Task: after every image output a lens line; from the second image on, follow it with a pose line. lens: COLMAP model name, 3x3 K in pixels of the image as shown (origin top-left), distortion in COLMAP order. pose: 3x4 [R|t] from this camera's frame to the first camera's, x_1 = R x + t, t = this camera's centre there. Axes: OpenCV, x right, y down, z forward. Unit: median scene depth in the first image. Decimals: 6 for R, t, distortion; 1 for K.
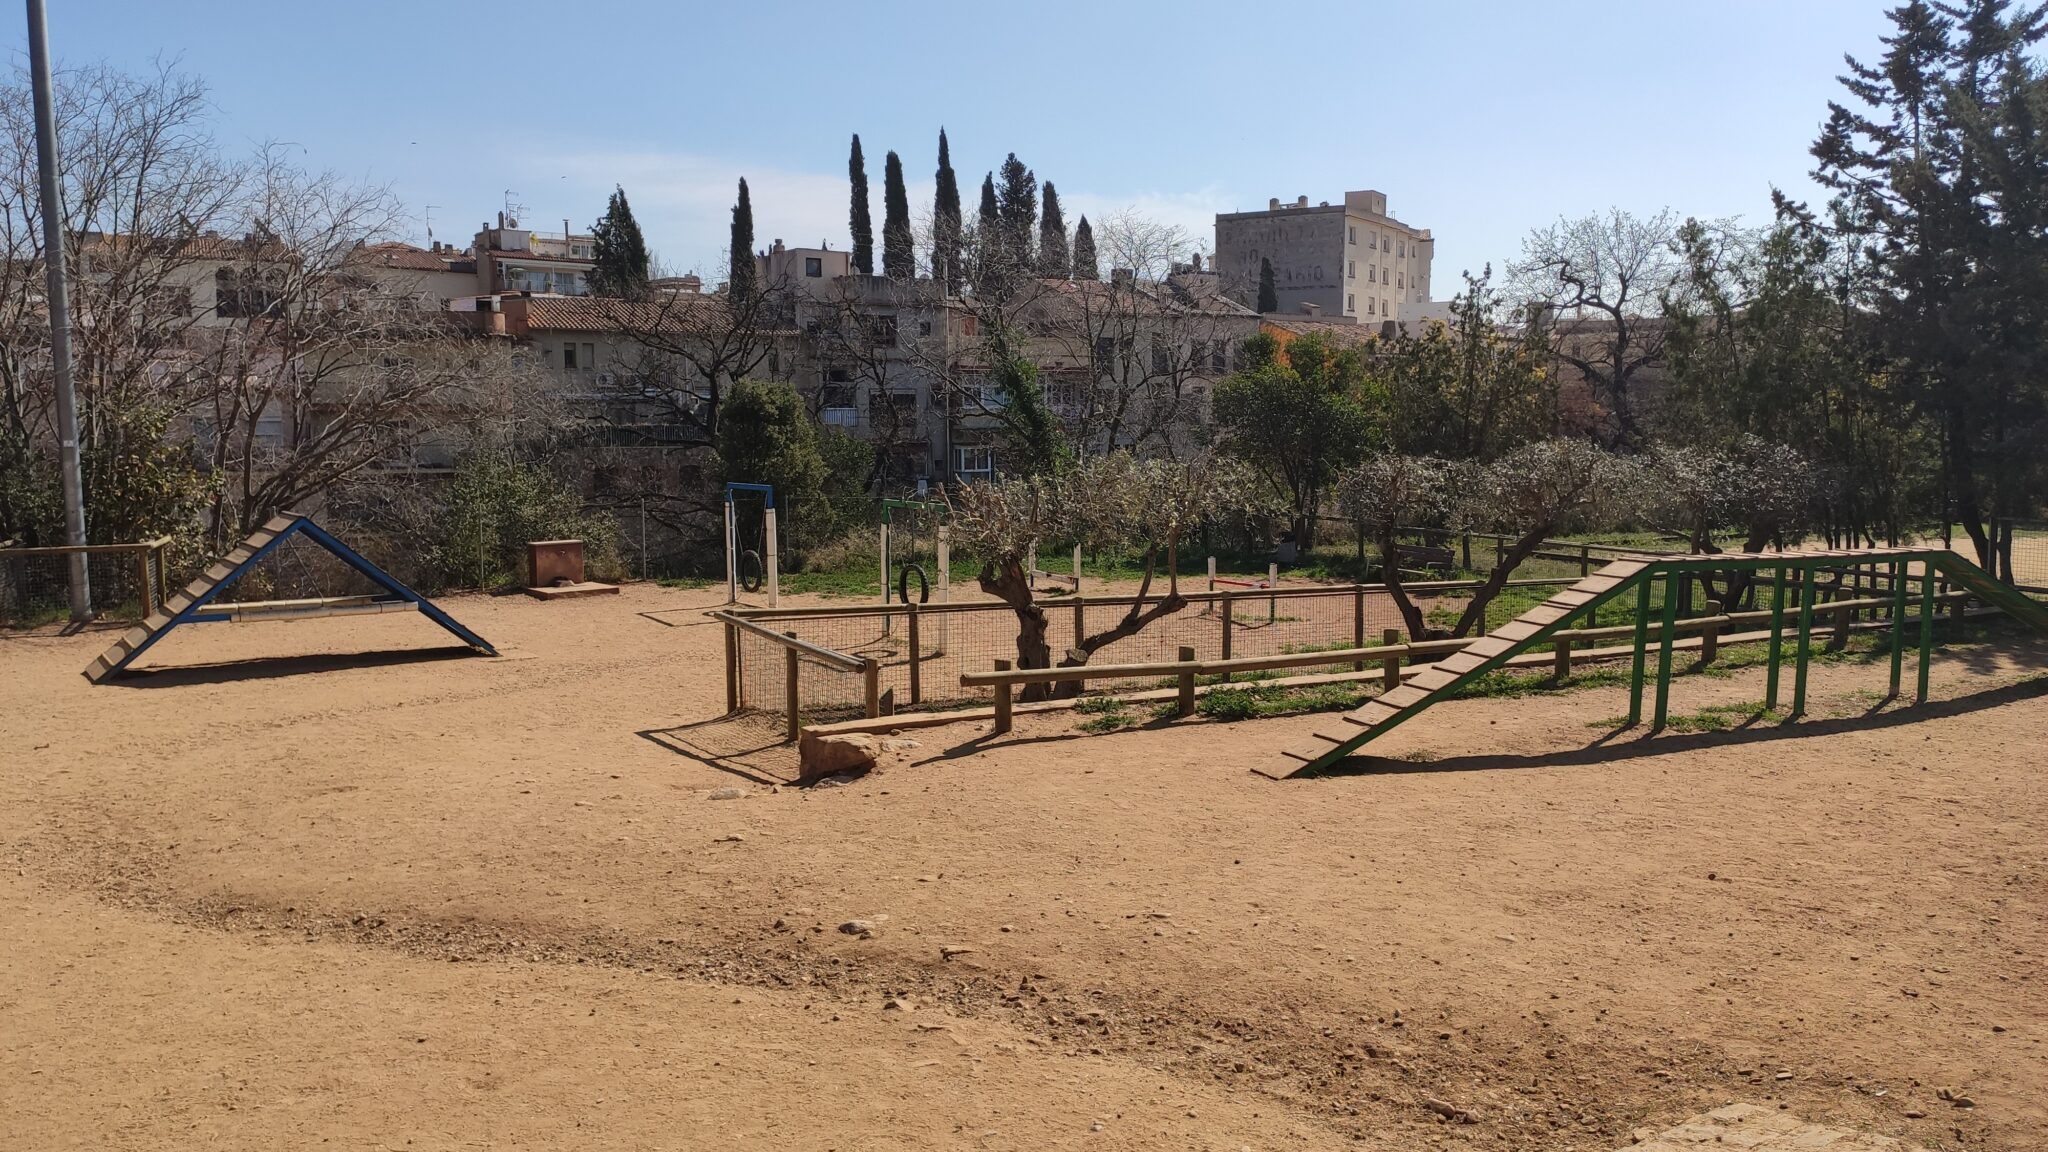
lens RADIAL K [[1535.8, 0, 1024.7], [0, 1535.8, 582.1], [0, 0, 1]] dist [0.061086, -0.084812]
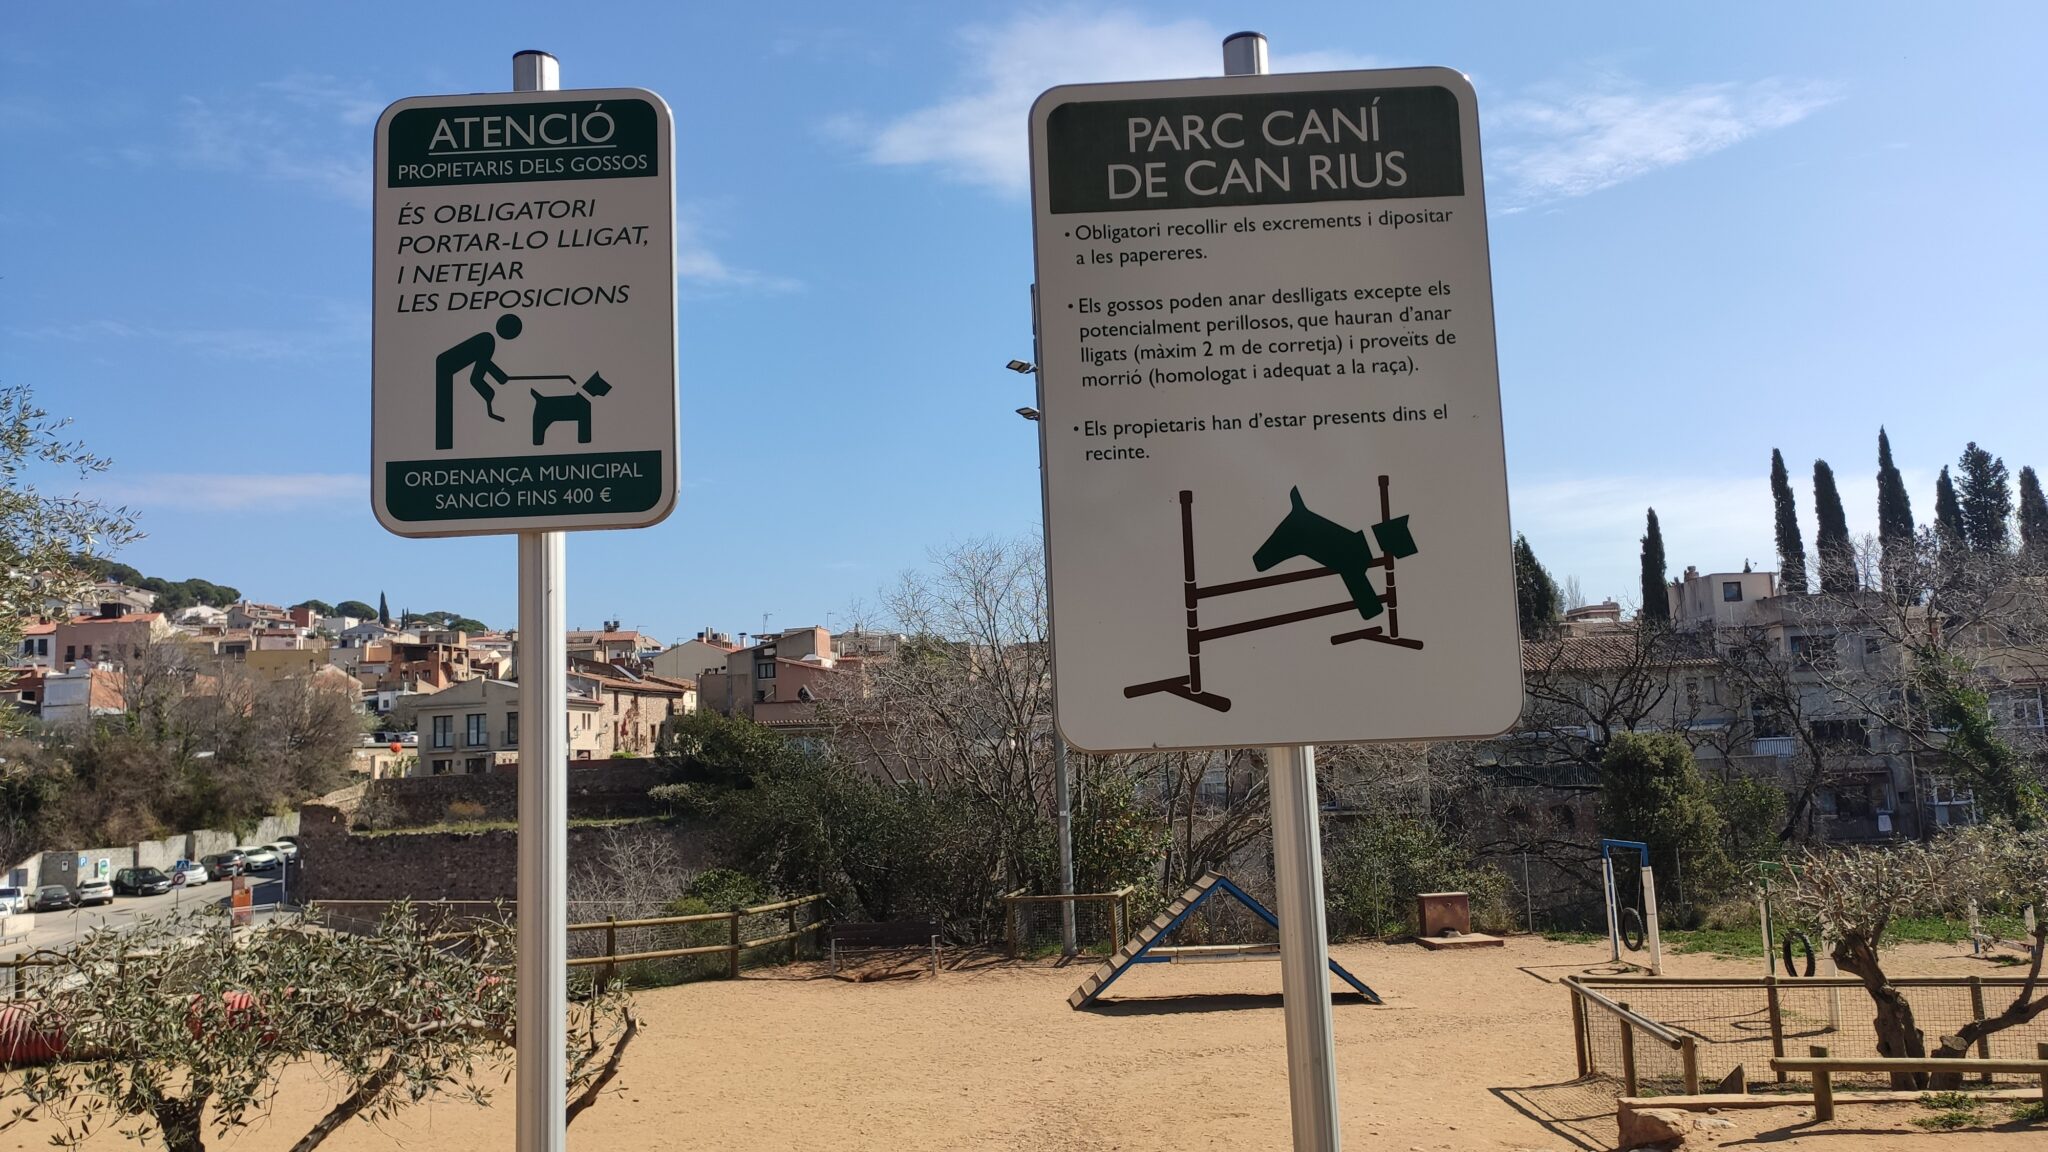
lens RADIAL K [[1535.8, 0, 1030.0], [0, 1535.8, 575.6], [0, 0, 1]] dist [0.061086, -0.084812]
pose [[0.837423, -0.093928, -0.538424, 0.069505], [-0.024189, 0.977788, -0.208196, -0.014747], [0.546020, 0.187372, 0.816550, -0.099307]]
